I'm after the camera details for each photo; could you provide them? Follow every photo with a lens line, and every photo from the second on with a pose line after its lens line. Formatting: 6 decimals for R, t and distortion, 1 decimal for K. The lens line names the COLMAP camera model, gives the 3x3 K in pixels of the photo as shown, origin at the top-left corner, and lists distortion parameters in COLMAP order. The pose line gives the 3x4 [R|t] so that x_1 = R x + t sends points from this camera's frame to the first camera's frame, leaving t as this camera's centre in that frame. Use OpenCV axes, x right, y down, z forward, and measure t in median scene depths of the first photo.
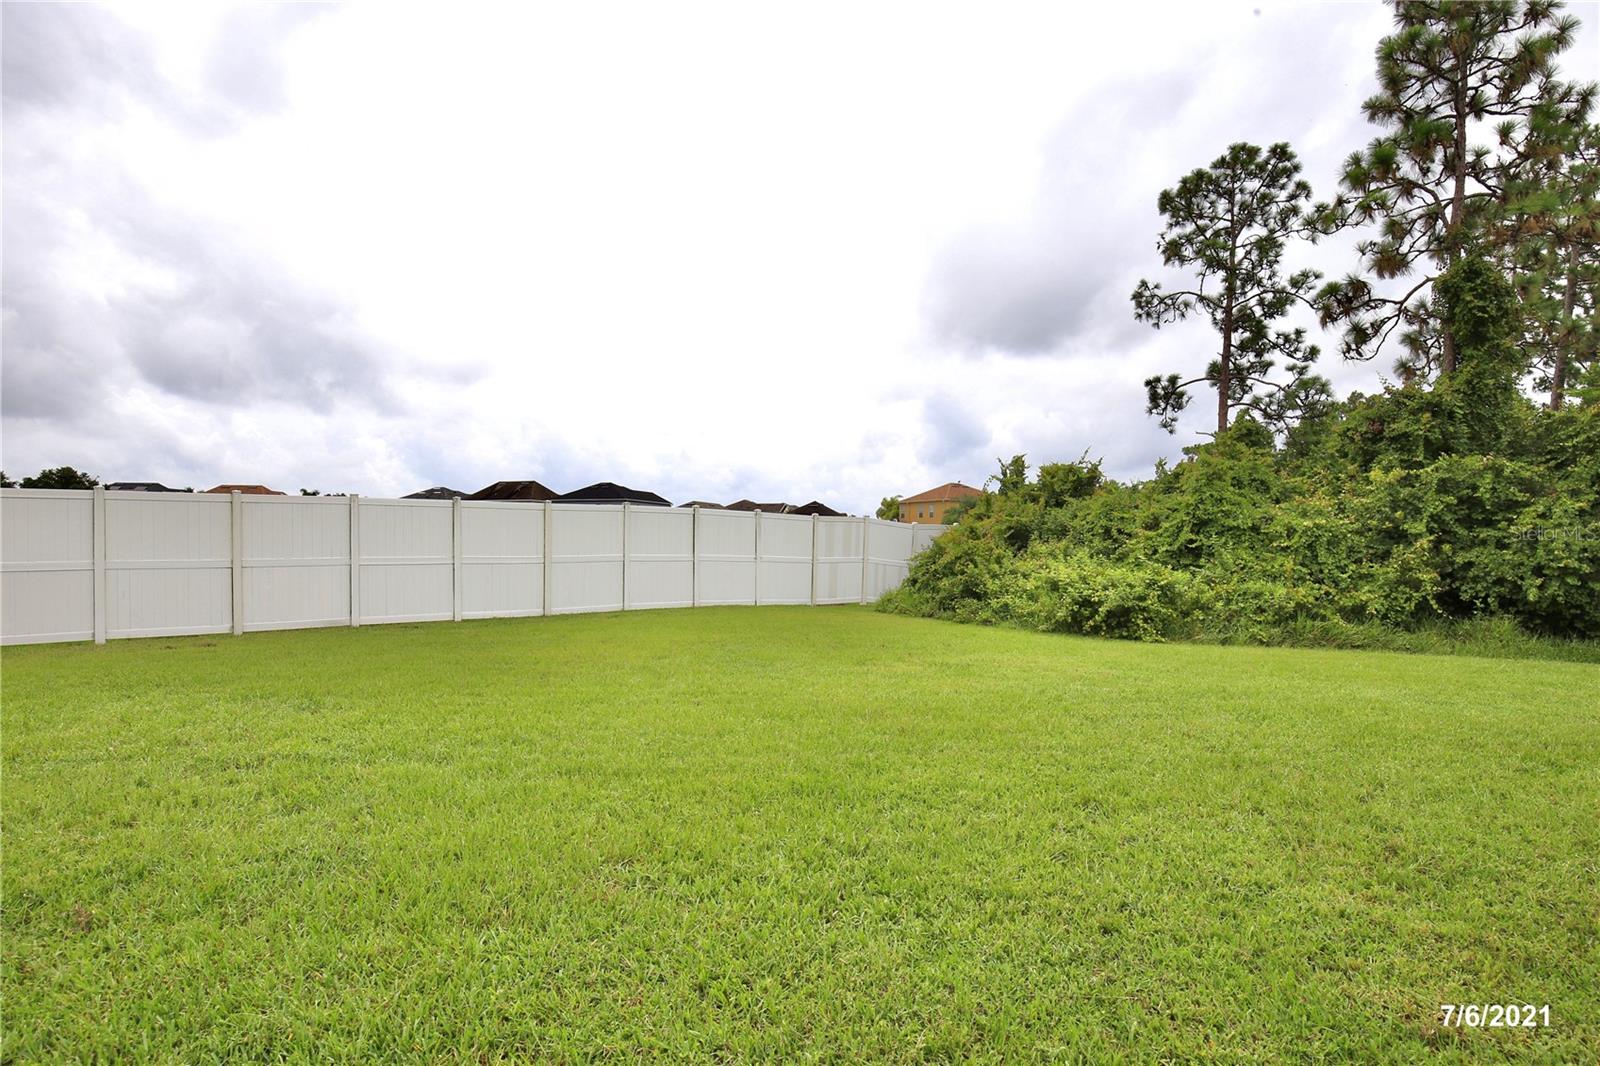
lens RADIAL K [[787.2, 0, 799.2], [0, 787.2, 547.1], [0, 0, 1]] dist [-0.026145, 0.002795]
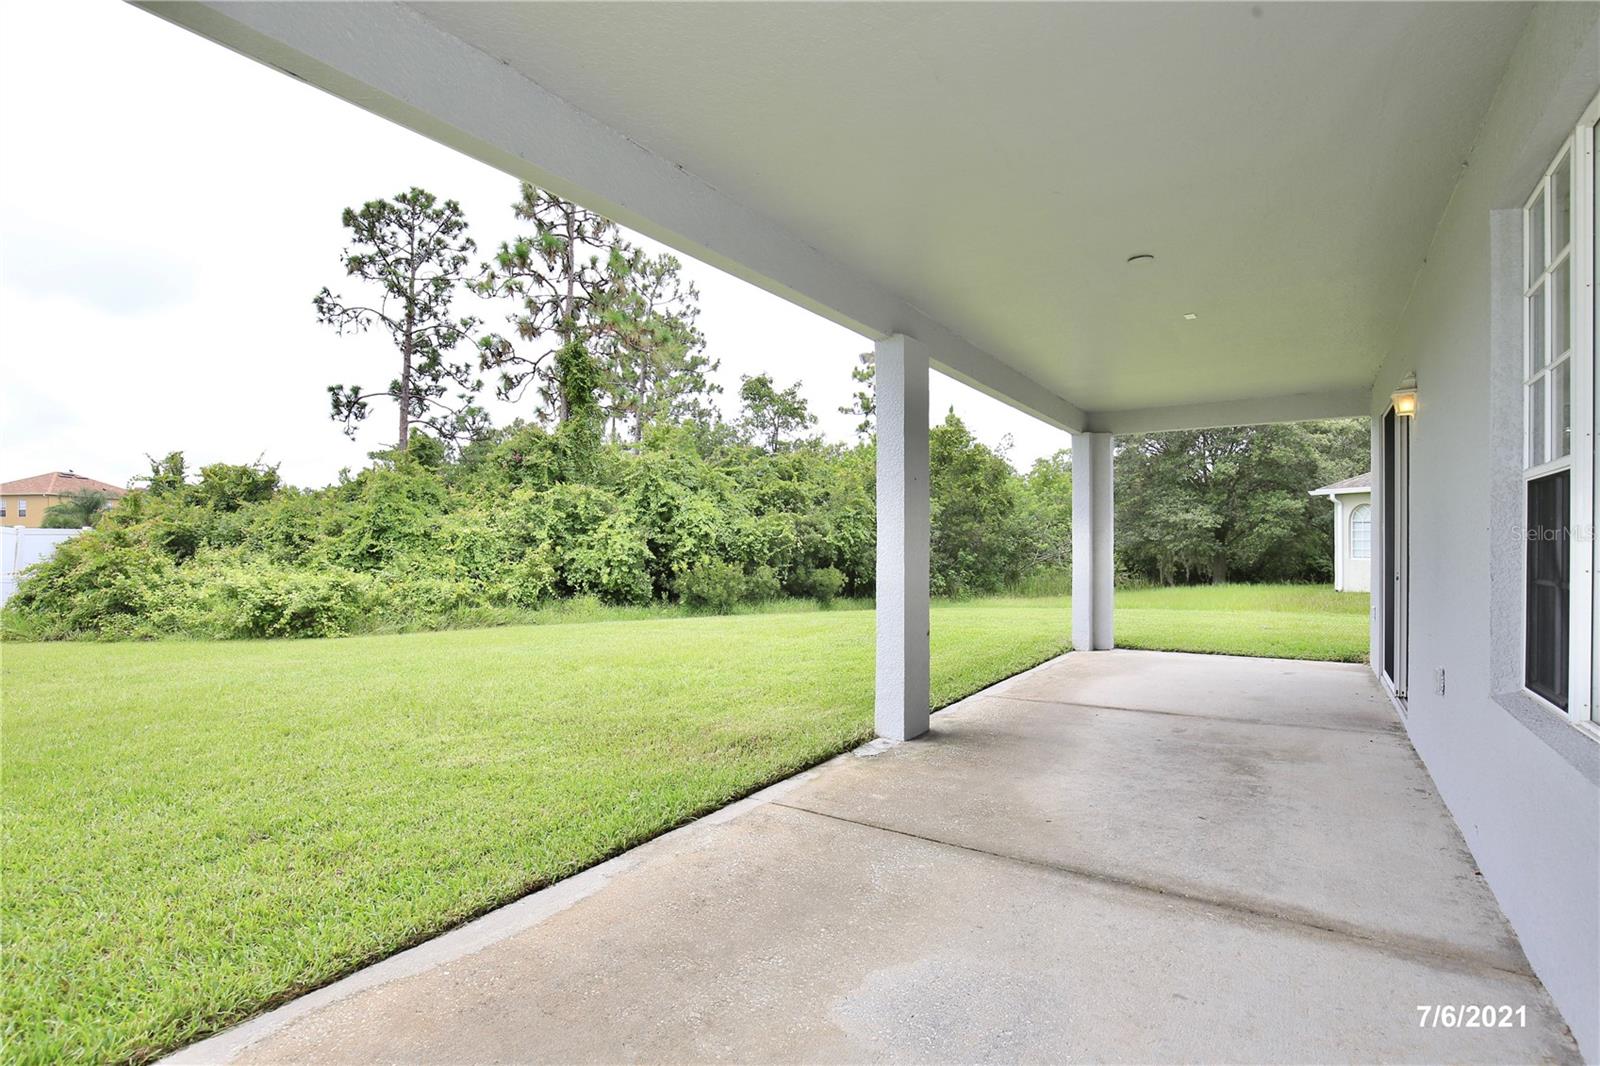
lens RADIAL K [[787.2, 0, 807.2], [0, 787.2, 542.0], [0, 0, 1]] dist [-0.026145, 0.002795]
pose [[0.568658, -0.007198, 0.822543, -0.057605], [0.016598, 0.999859, -0.002725, -0.000225], [-0.822407, 0.015203, 0.568697, -0.132580]]
